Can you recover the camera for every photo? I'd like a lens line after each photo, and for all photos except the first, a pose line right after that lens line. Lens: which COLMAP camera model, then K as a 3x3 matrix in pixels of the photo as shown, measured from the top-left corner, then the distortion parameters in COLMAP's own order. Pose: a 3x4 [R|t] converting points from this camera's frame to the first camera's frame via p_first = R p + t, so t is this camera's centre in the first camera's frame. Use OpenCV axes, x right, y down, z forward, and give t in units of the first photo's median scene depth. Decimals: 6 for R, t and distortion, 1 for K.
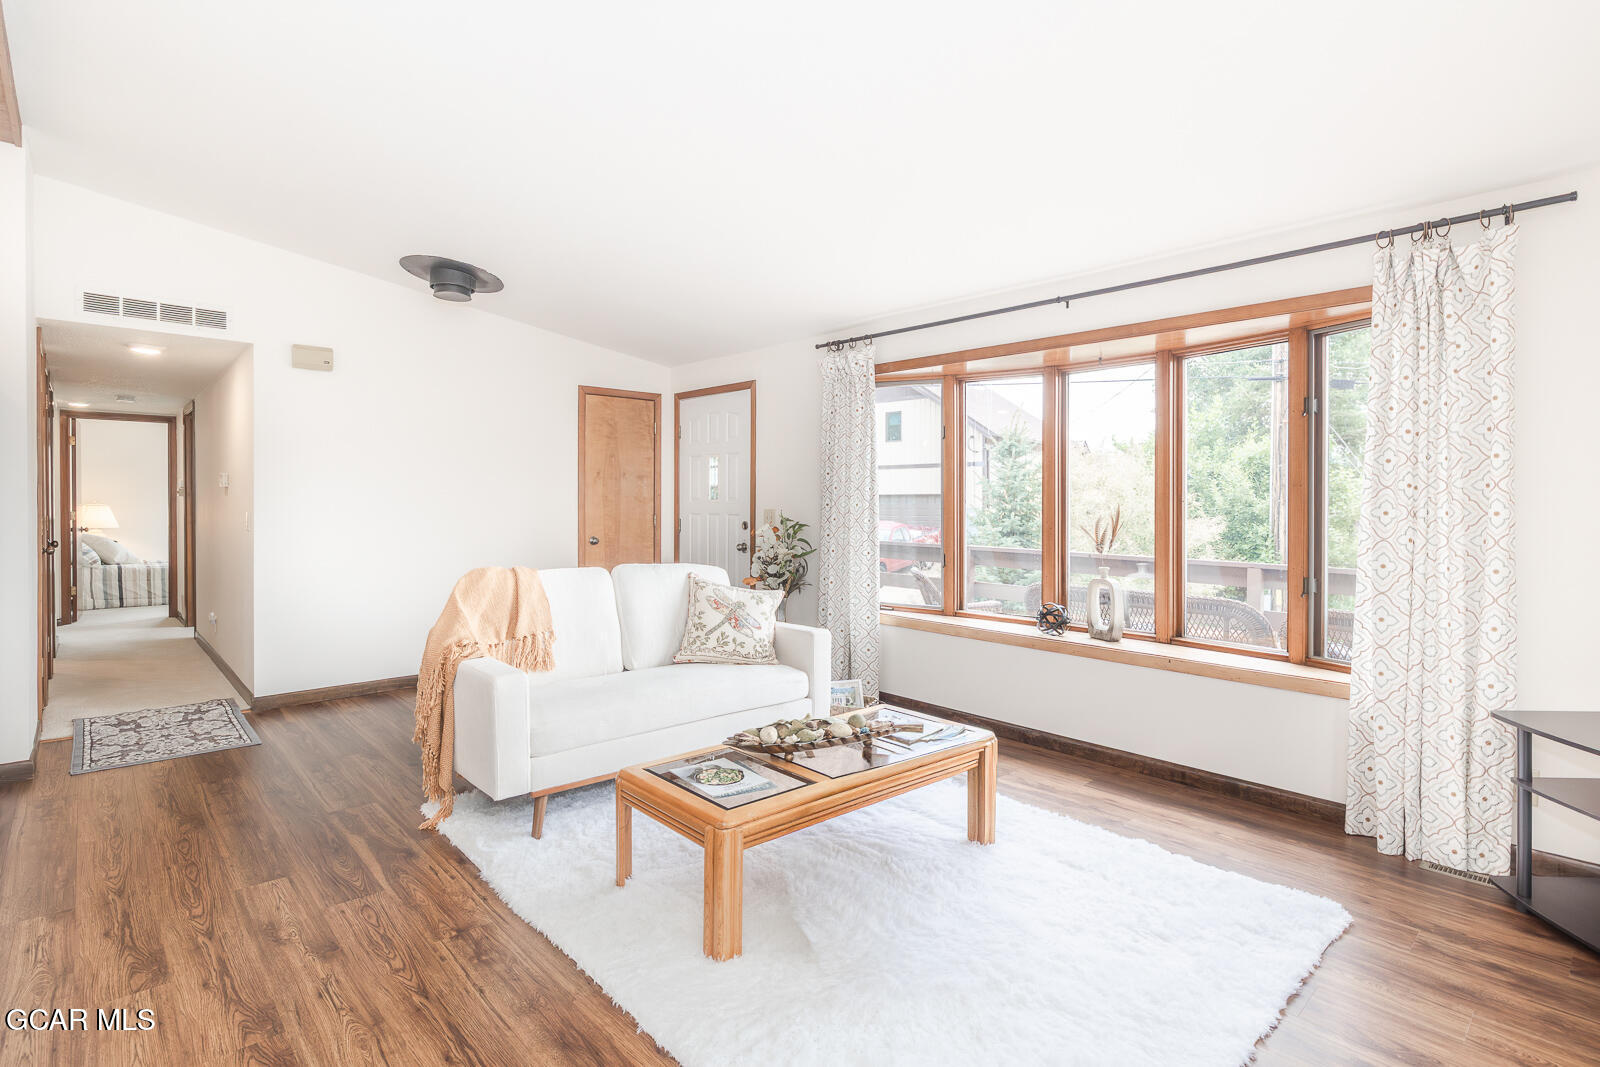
lens RADIAL K [[780.9, 0, 791.1], [0, 780.9, 510.3], [0, 0, 1]] dist [0.001058, 0.000245]
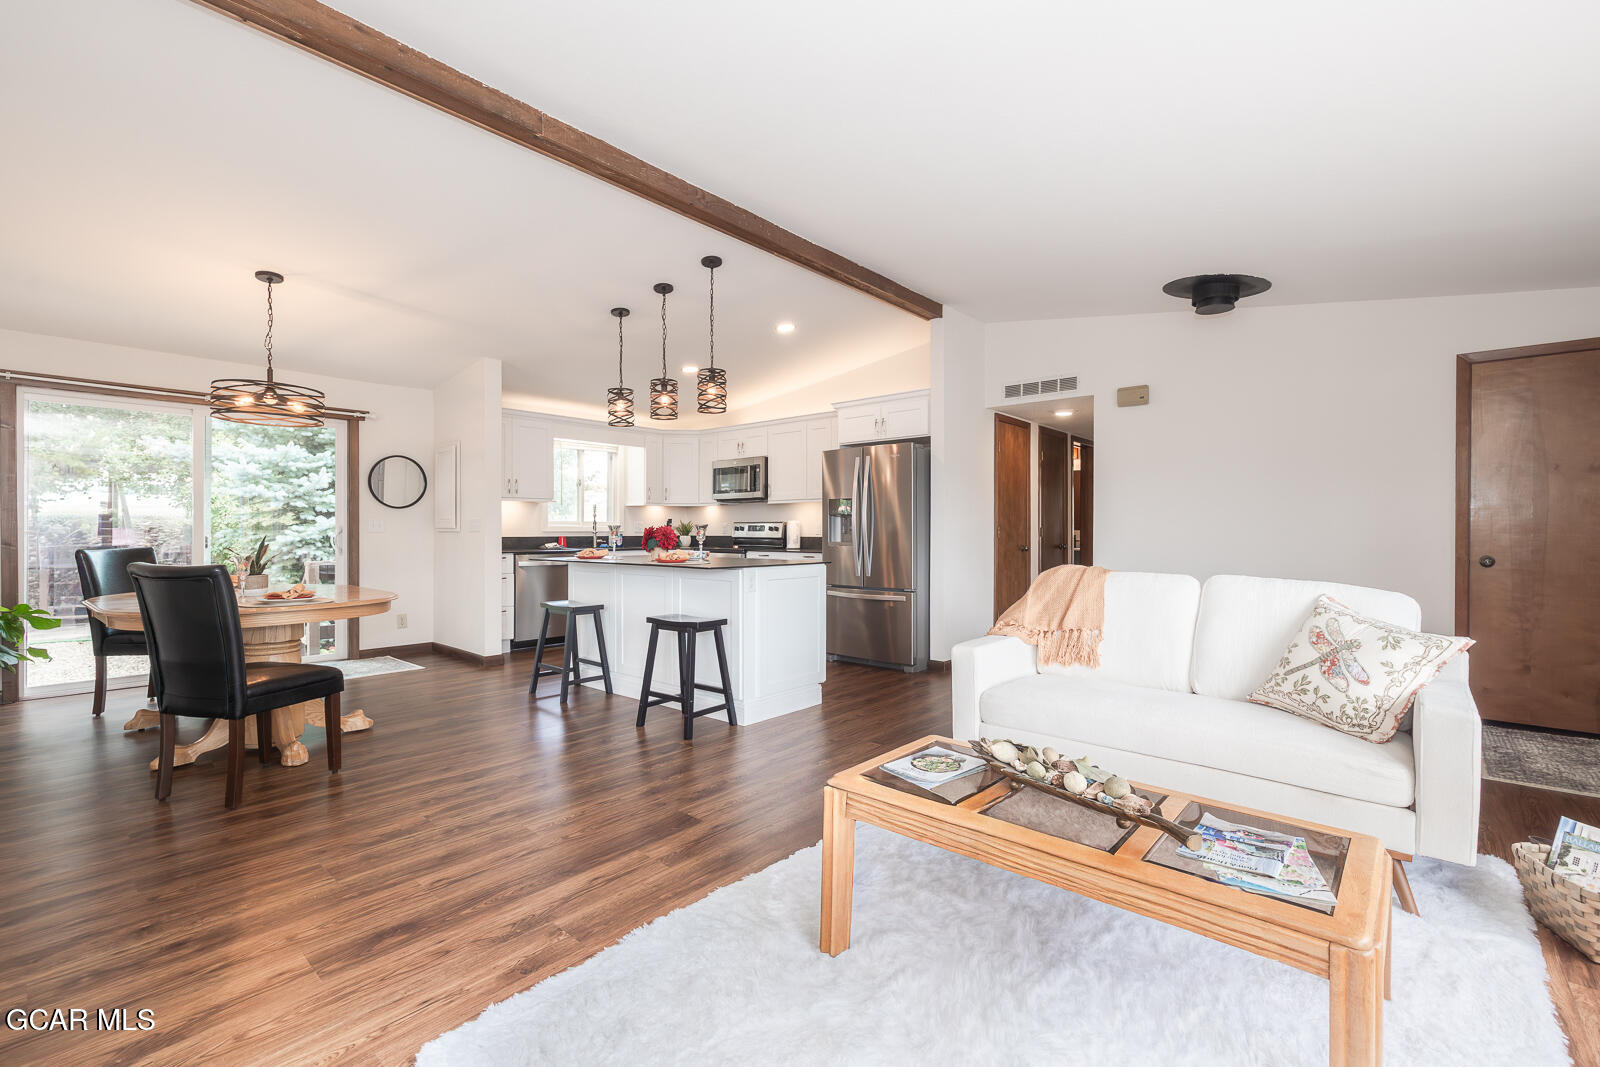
lens RADIAL K [[696.0, 0, 818.8], [0, 696.0, 532.1], [0, 0, 1]] dist [0.000998, 0.000029]
pose [[0.133104, 0.000975, -0.991102, 0.534055], [-0.009704, 0.999953, -0.000320, 0.028910], [0.991055, 0.009660, 0.133108, 0.497334]]
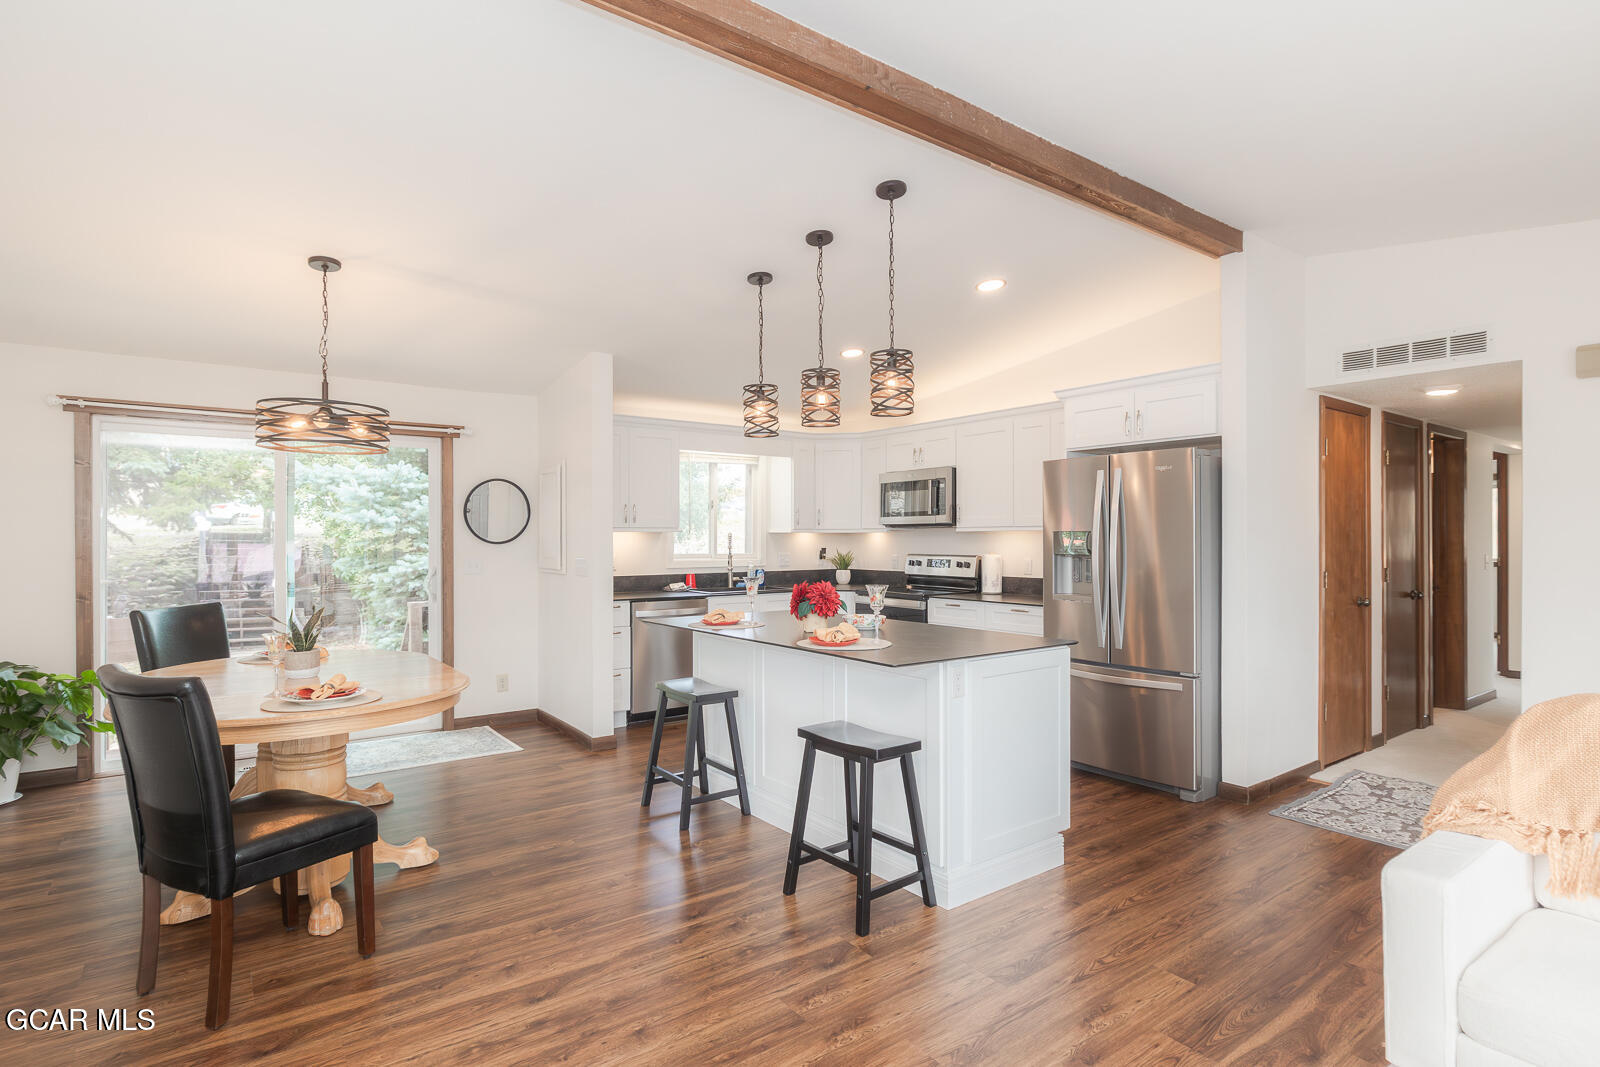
lens RADIAL K [[811.5, 0, 802.9], [0, 811.5, 539.2], [0, 0, 1]] dist [-0.004972, -0.000127]
pose [[-0.095279, -0.000155, -0.995451, 0.248089], [-0.007374, 0.999973, 0.000550, -0.035860], [0.995423, 0.007393, -0.095277, 0.459355]]
